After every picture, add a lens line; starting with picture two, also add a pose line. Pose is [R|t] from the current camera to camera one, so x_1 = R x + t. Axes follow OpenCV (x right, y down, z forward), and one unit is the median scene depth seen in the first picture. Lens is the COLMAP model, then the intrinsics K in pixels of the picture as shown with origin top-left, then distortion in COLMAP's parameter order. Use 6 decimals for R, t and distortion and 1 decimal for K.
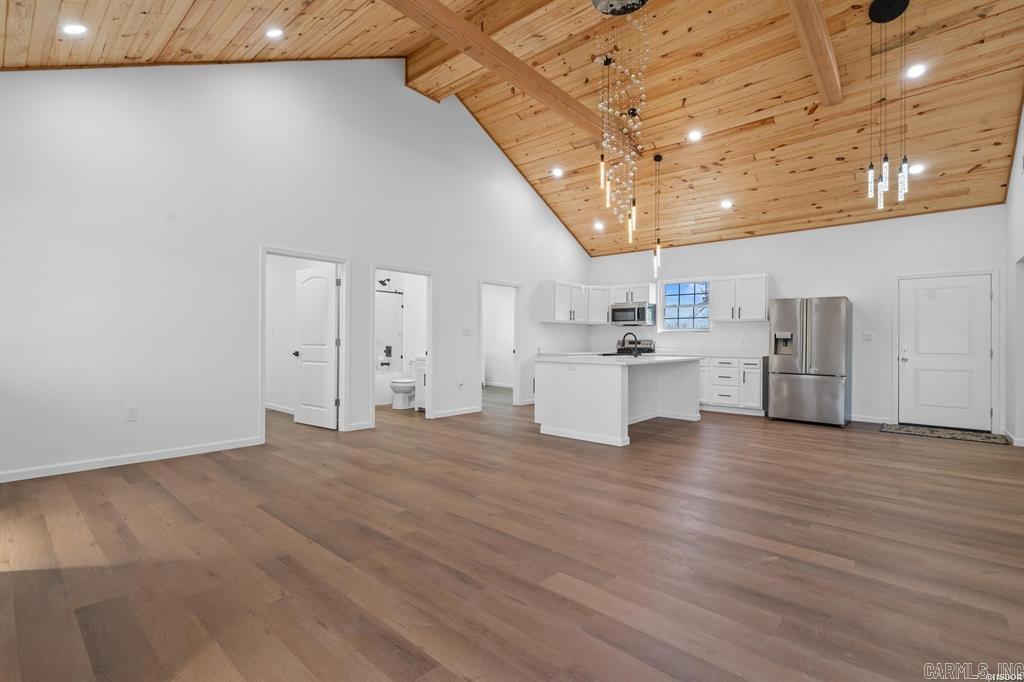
lens RADIAL K [[471.1, 0, 512.0], [0, 471.1, 341.0], [0, 0, 1]] dist [-0.001849, 0.000057]
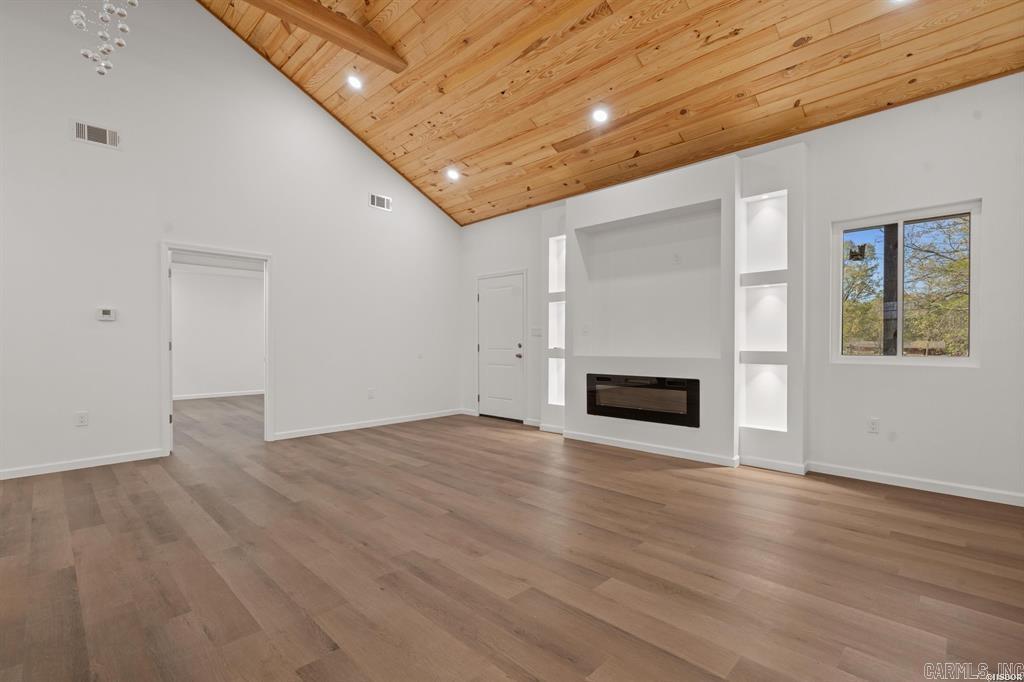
lens RADIAL K [[471.1, 0, 512.0], [0, 471.1, 341.0], [0, 0, 1]] dist [-0.001849, 0.000057]
pose [[-0.998584, -0.006681, 0.052774, -0.246895], [-0.006694, 0.999978, -0.000061, -0.001939], [-0.052773, -0.000414, -0.998606, 1.905658]]
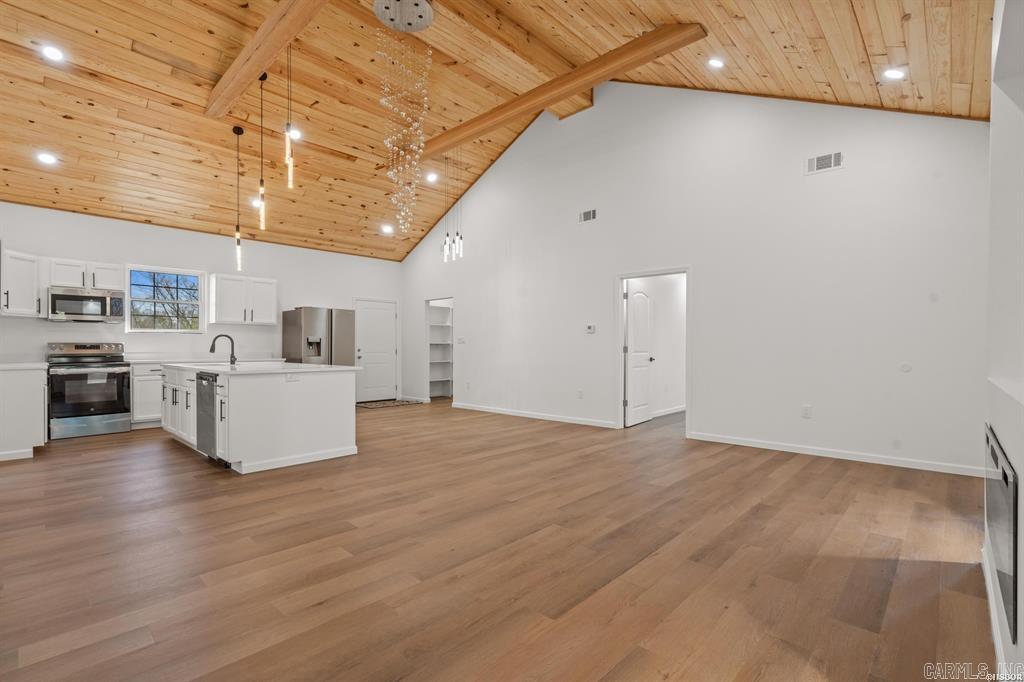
lens RADIAL K [[469.0, 0, 508.6], [0, 469.0, 350.7], [0, 0, 1]] dist [-0.003421, -0.000156]
pose [[0.033184, -0.015621, 0.999327, -1.073213], [-0.001135, 0.999877, 0.015667, -0.005881], [-0.999449, -0.001654, 0.033162, 0.975422]]
